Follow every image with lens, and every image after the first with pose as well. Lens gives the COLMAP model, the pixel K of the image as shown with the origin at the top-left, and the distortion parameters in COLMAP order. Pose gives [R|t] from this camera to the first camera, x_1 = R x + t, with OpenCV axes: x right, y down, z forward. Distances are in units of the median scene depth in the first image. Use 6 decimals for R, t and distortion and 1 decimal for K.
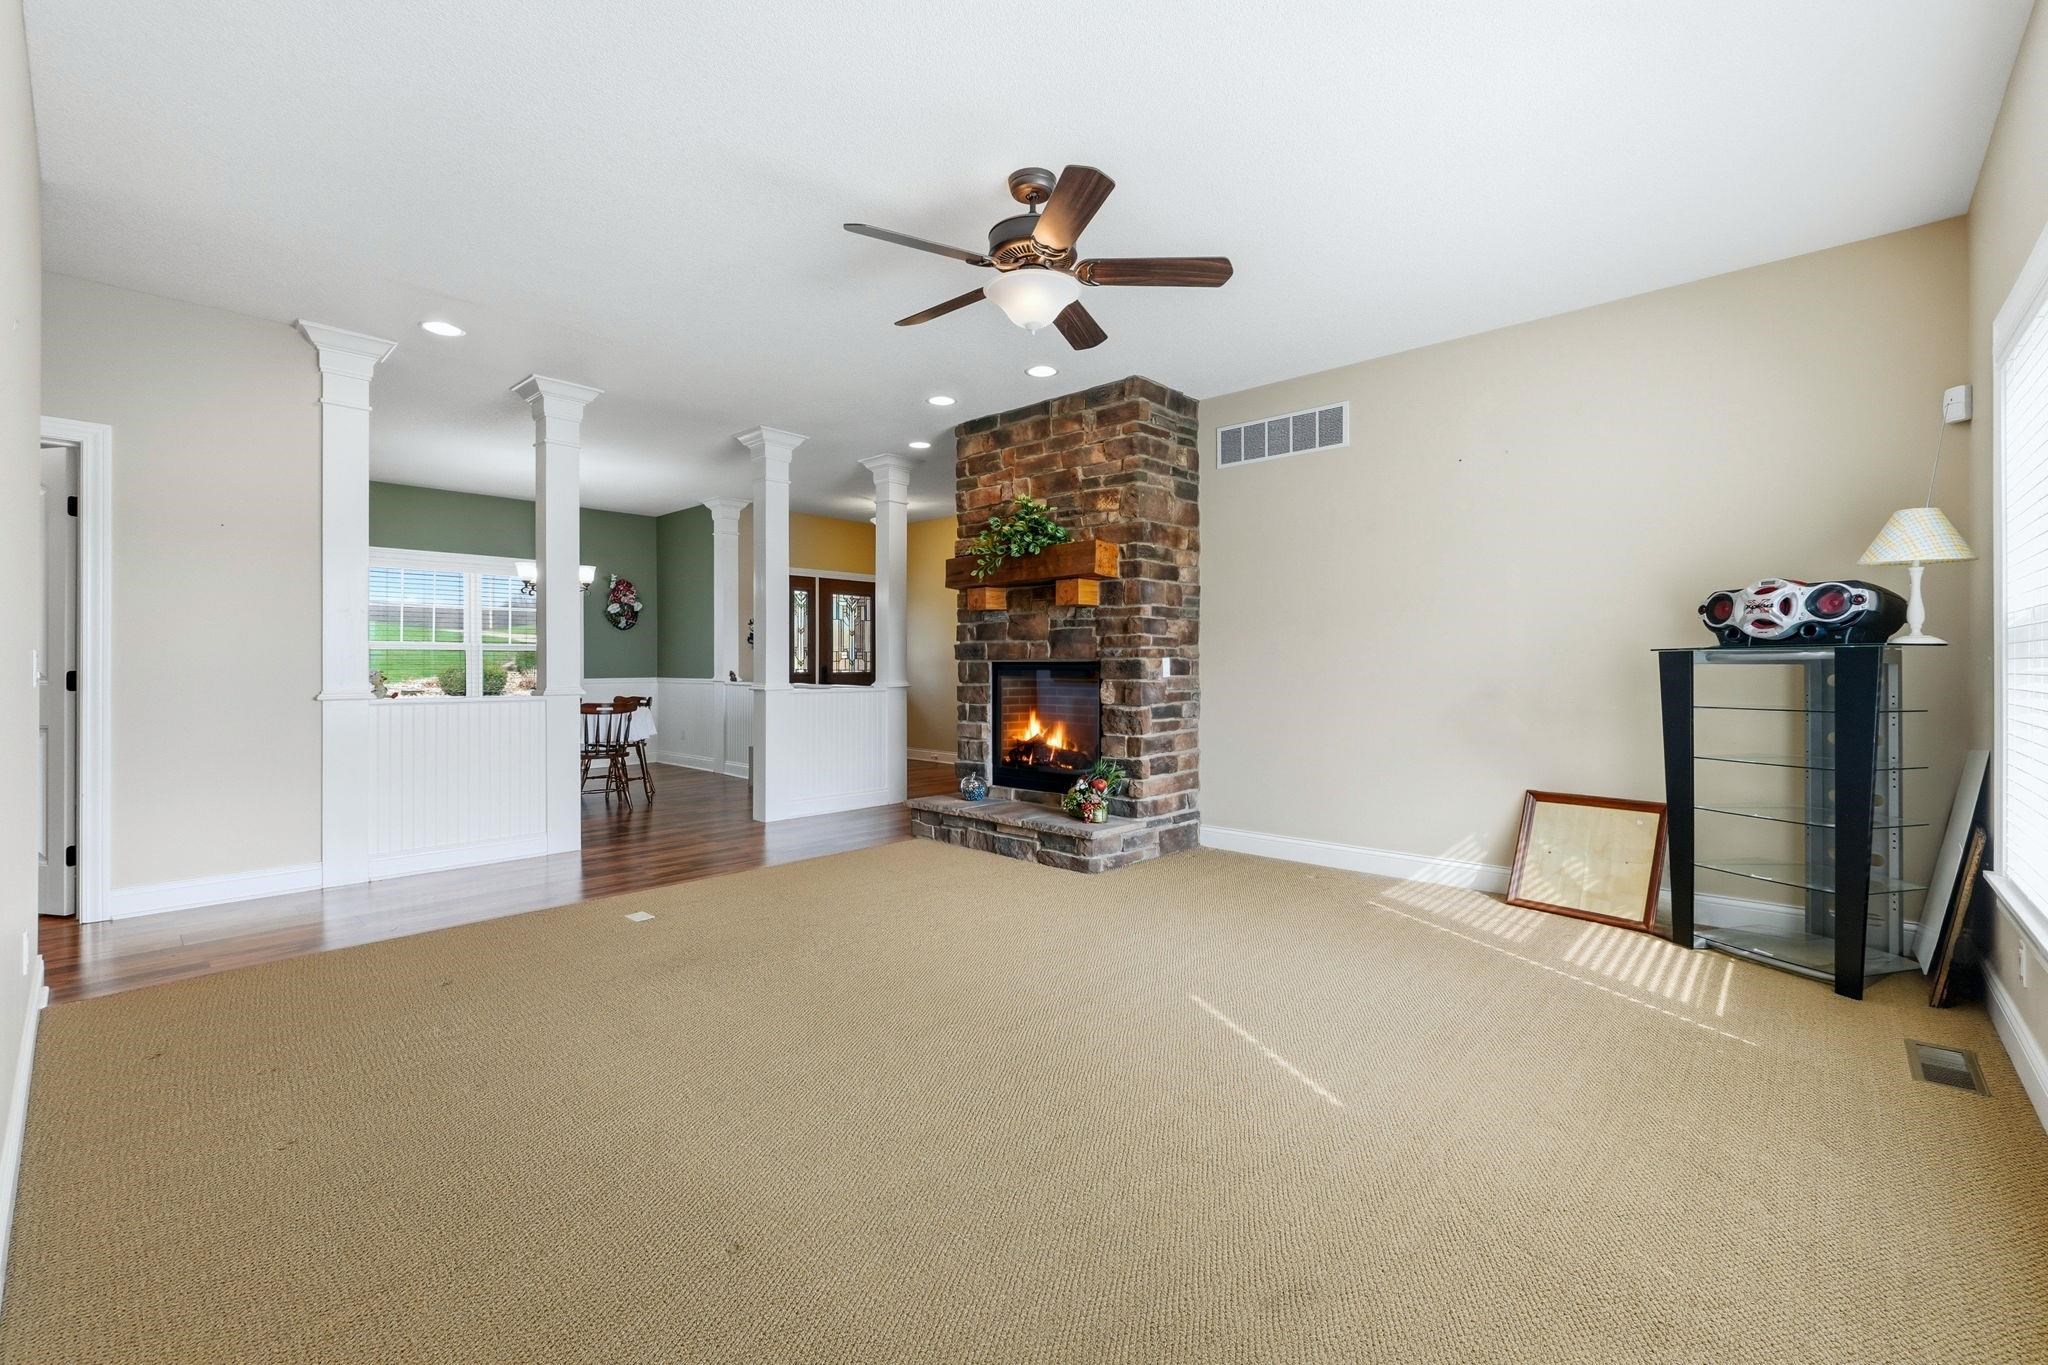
lens RADIAL K [[862.8, 0, 1026.2], [0, 862.8, 671.8], [0, 0, 1]] dist [-0.003600, 0.000568]
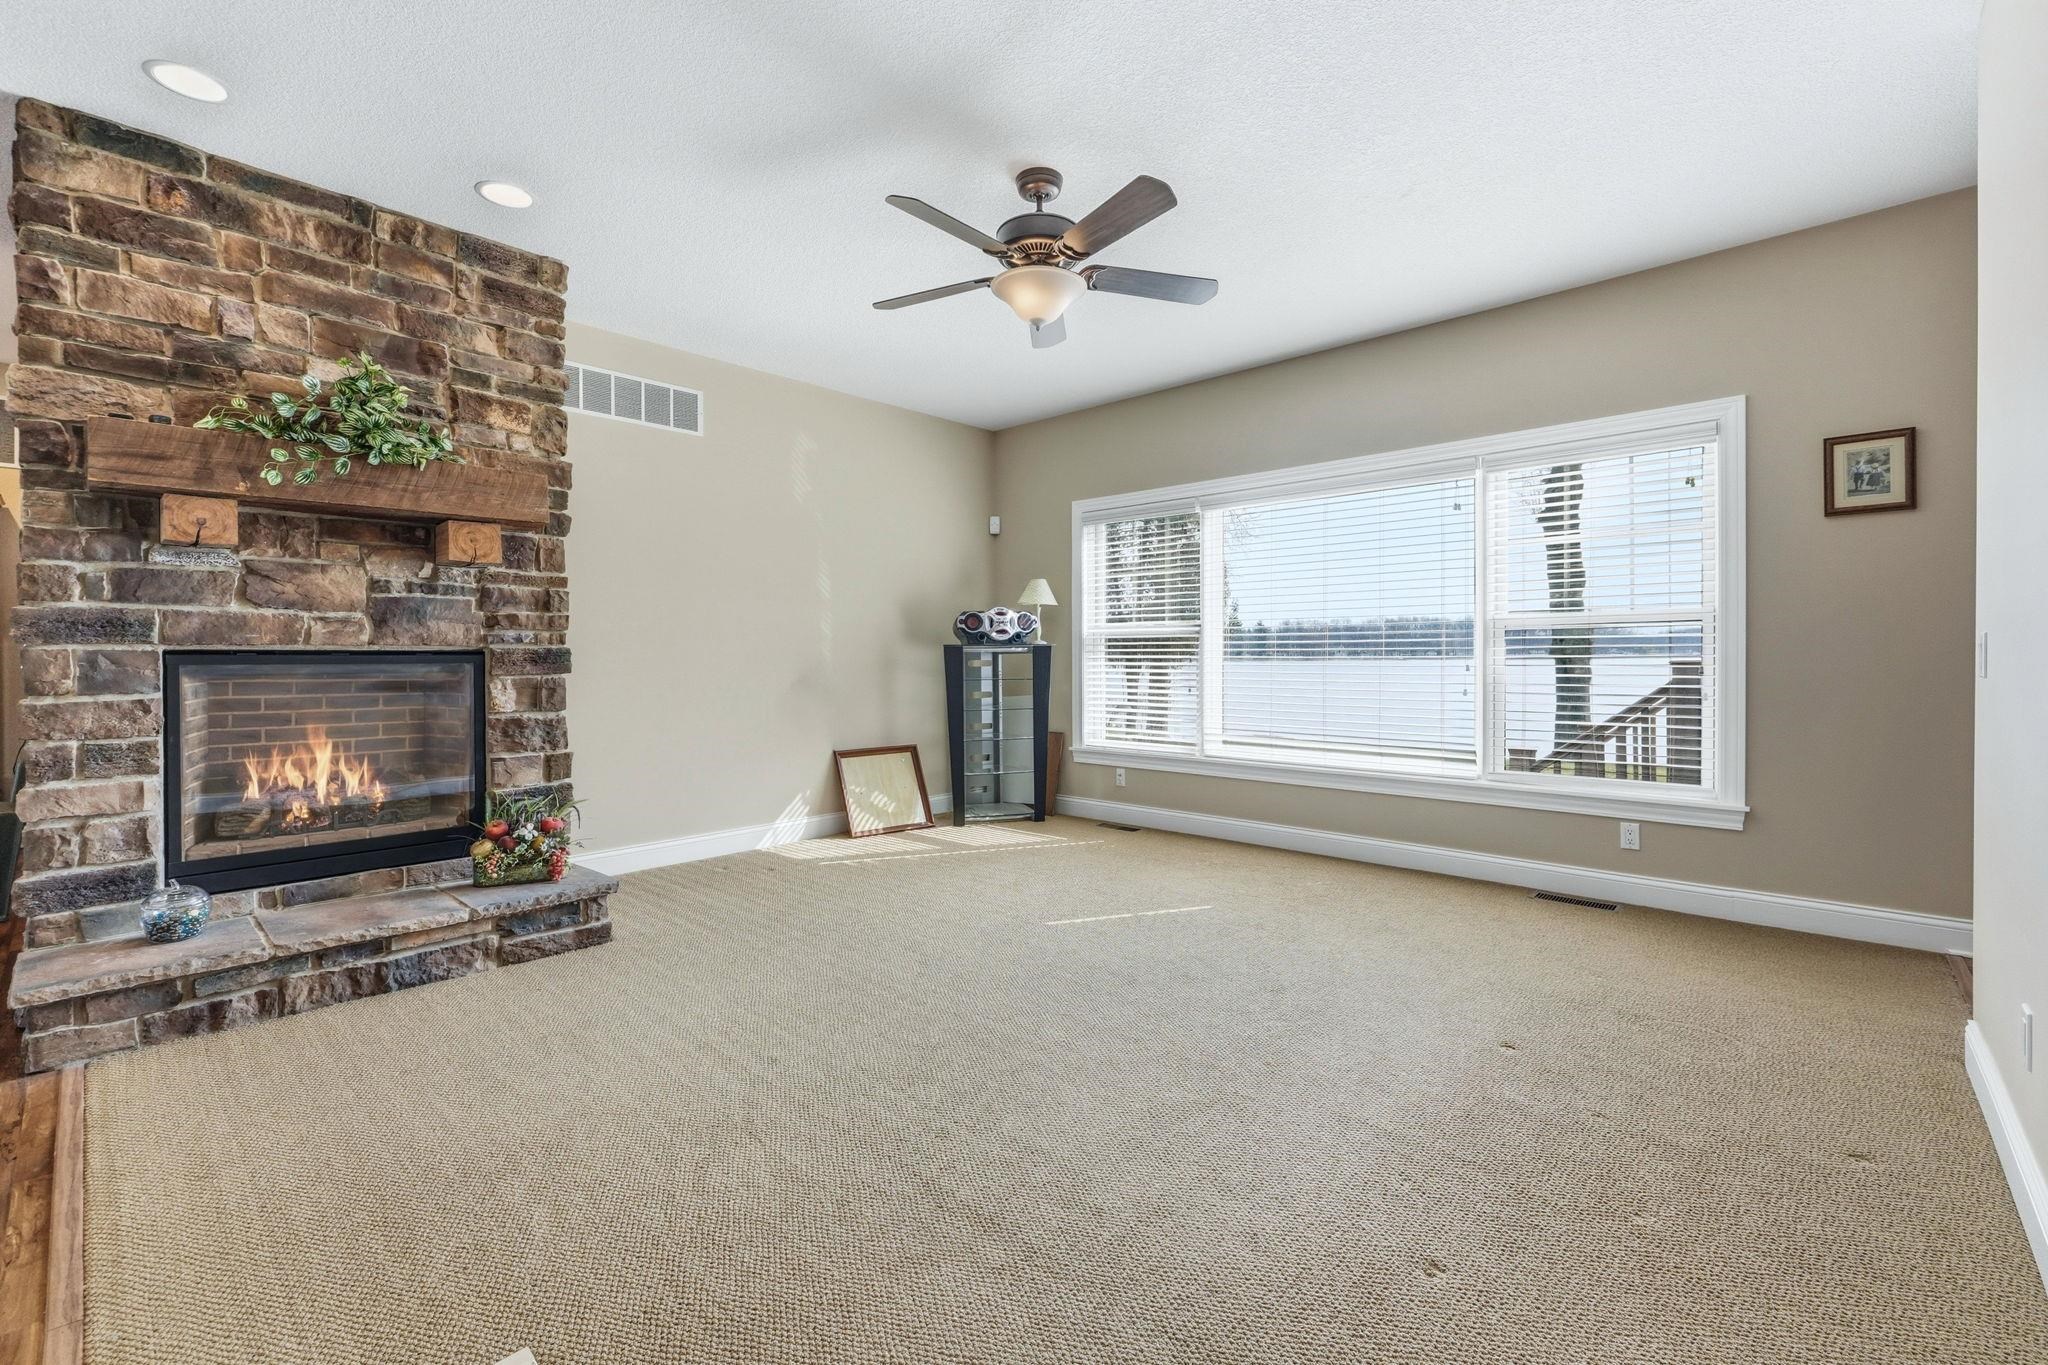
lens RADIAL K [[862.8, 0, 1020.1], [0, 862.8, 664.3], [0, 0, 1]] dist [-0.003600, 0.000568]
pose [[0.006165, -0.010907, 0.999922, -0.584952], [0.007838, 0.999910, 0.010858, -0.004751], [-0.999950, 0.007771, 0.006250, 0.581323]]
